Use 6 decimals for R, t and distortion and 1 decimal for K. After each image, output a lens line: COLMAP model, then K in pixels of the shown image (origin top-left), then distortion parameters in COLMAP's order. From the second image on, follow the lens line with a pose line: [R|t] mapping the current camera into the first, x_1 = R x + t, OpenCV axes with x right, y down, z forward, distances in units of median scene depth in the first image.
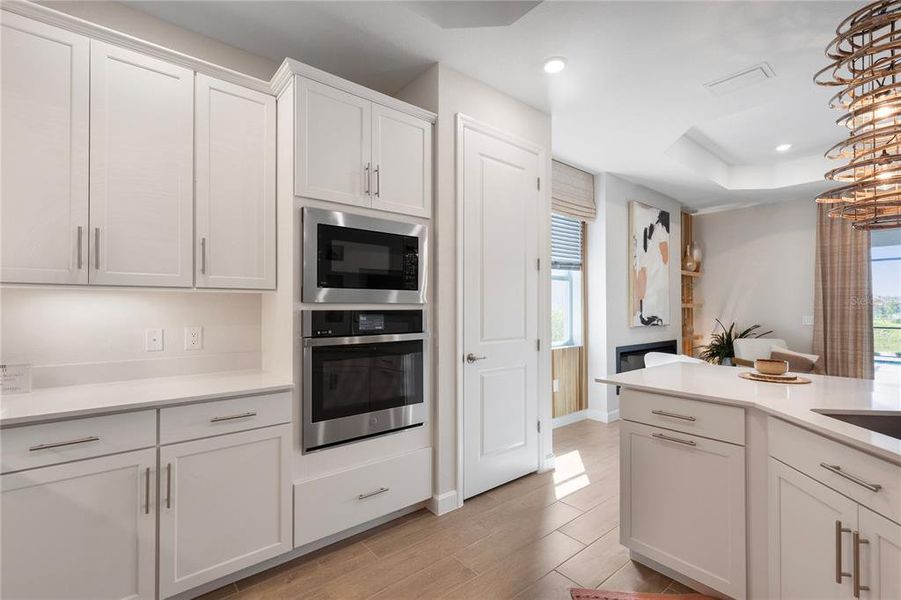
lens RADIAL K [[401.5, 0, 451.7], [0, 401.5, 305.3], [0, 0, 1]] dist [-0.002391, -0.000195]
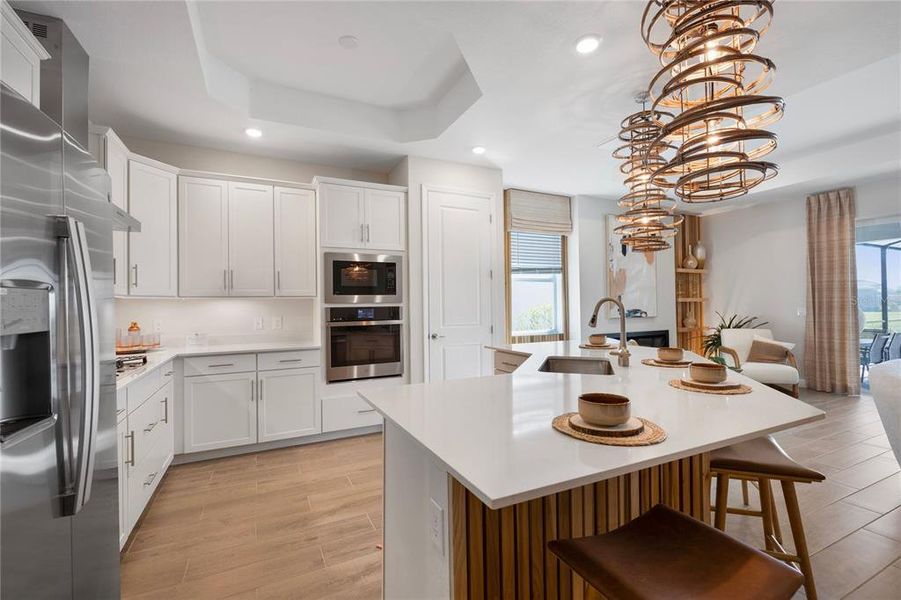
lens RADIAL K [[400.1, 0, 453.2], [0, 400.1, 300.8], [0, 0, 1]] dist [0.002029, -0.000314]
pose [[0.973494, -0.015635, -0.228179, 0.515988], [0.014723, 0.999875, -0.005699, 0.001078], [0.228240, 0.002189, 0.973602, -0.557370]]
